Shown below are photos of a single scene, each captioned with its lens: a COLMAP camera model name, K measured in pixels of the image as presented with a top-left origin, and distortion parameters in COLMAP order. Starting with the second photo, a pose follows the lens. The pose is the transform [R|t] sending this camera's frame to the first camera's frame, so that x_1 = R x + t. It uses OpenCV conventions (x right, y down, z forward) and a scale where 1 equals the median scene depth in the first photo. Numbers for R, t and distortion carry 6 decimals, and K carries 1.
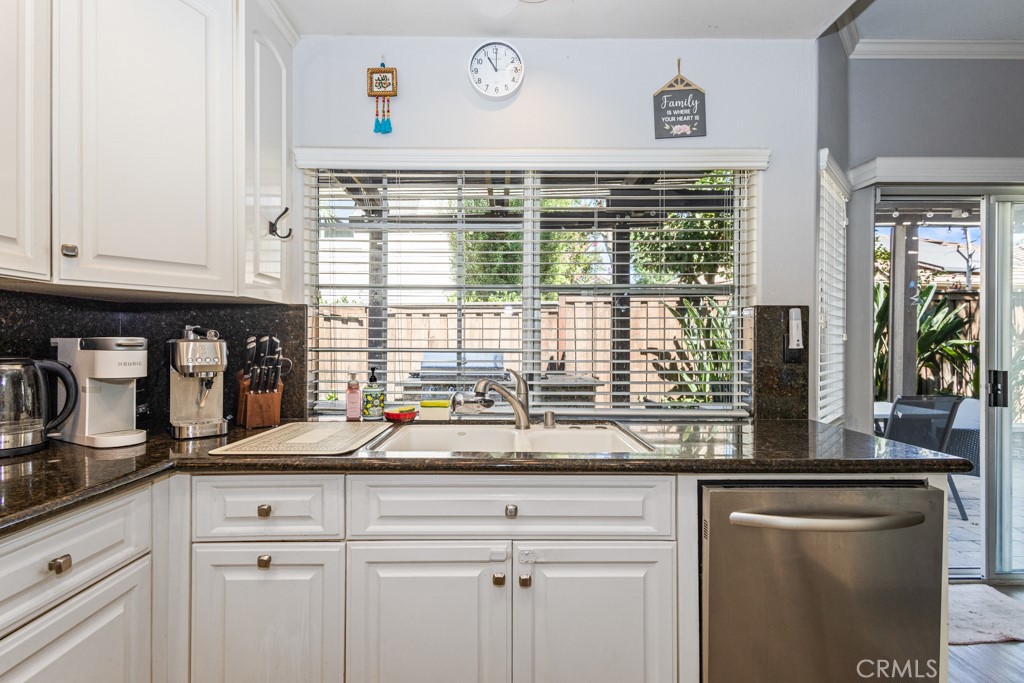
lens RADIAL K [[475.9, 0, 509.5], [0, 475.9, 345.1], [0, 0, 1]] dist [0.015412, -0.000861]
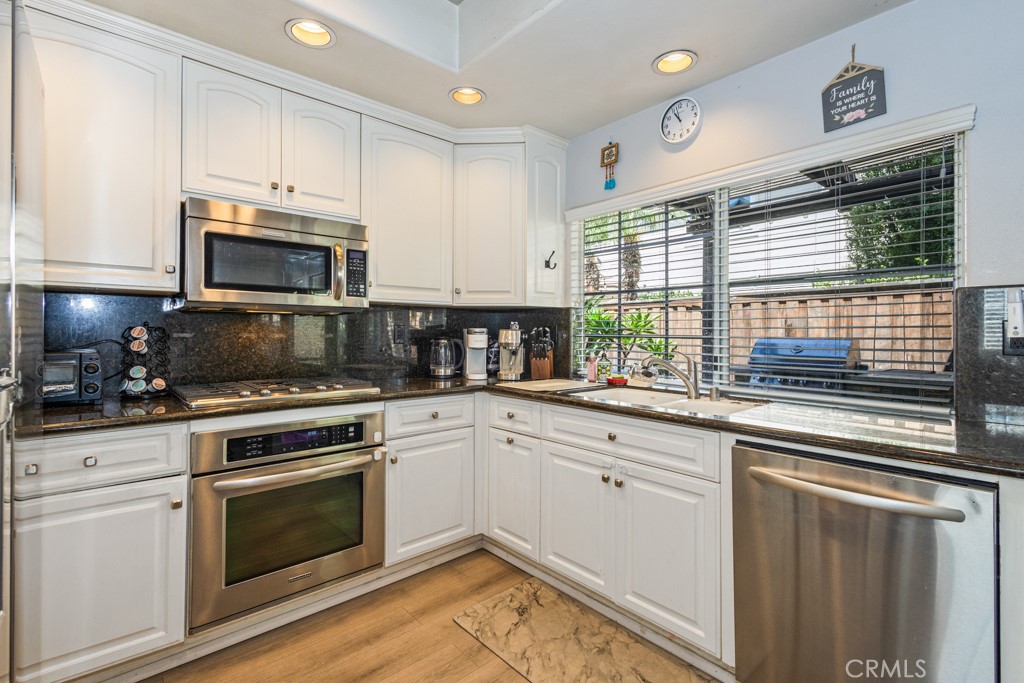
lens RADIAL K [[475.9, 0, 506.6], [0, 475.9, 328.1], [0, 0, 1]] dist [0.015412, -0.000861]
pose [[0.645055, -0.006138, -0.764112, 0.672949], [-0.002605, 0.999944, -0.010231, 0.002588], [0.764132, 0.008590, 0.645003, -0.197207]]
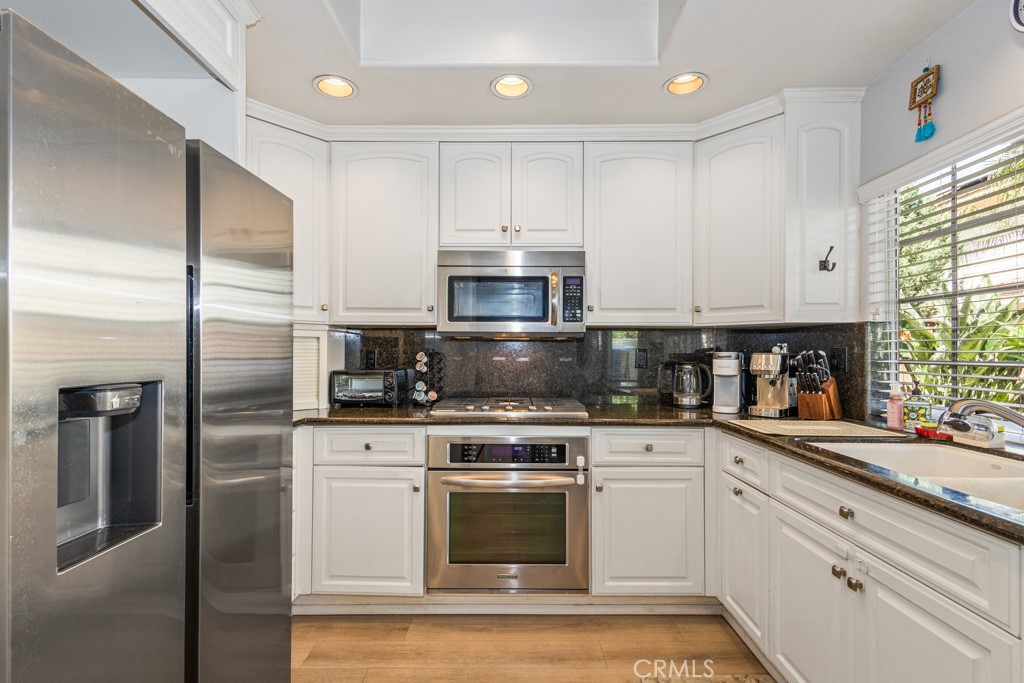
lens RADIAL K [[475.9, 0, 510.5], [0, 475.9, 348.9], [0, 0, 1]] dist [0.015412, -0.000861]
pose [[-0.022596, -0.011059, -0.999684, 0.751678], [-0.003250, 0.999934, -0.010988, -0.004665], [0.999739, 0.003001, -0.022630, 0.186885]]
